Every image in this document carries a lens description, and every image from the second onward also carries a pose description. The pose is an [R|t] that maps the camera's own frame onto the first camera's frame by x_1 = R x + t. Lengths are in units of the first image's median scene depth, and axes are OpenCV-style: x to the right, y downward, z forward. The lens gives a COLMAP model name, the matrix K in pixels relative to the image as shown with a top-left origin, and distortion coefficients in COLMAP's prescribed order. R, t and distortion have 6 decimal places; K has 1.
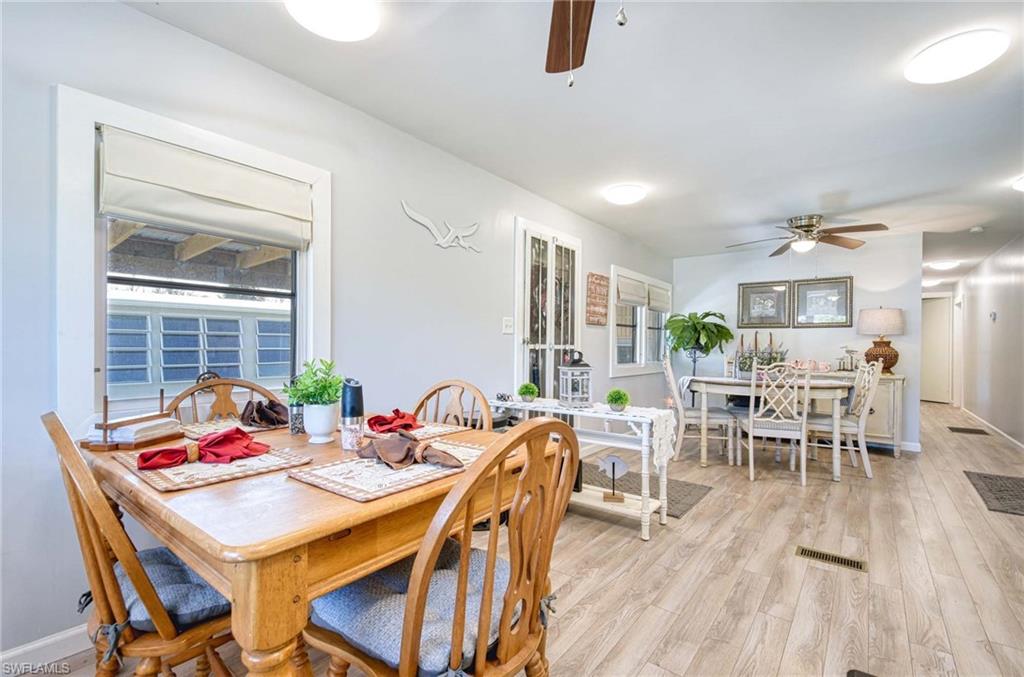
lens RADIAL K [[460.0, 0, 508.5], [0, 460.0, 346.9], [0, 0, 1]] dist [-0.003217, -0.000983]
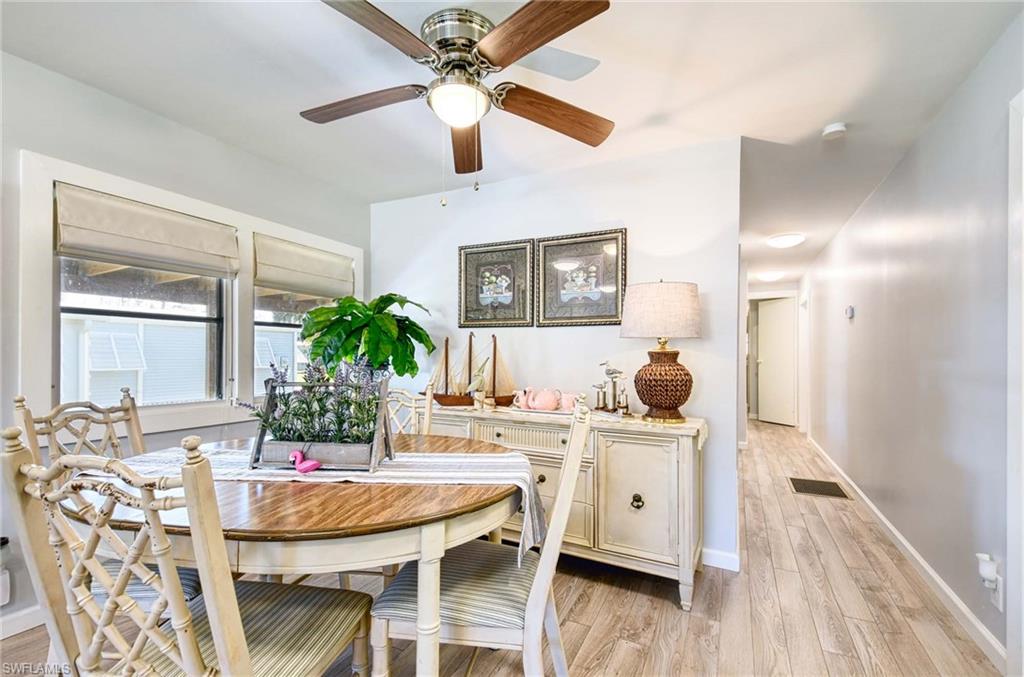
lens RADIAL K [[445.9, 0, 512.4], [0, 445.9, 352.7], [0, 0, 1]] dist [0.031438, -0.000067]
pose [[0.979958, -0.001661, 0.199196, 0.536214], [0.002827, 0.999981, -0.005567, -0.008726], [-0.199183, 0.006018, 0.979944, 0.540882]]
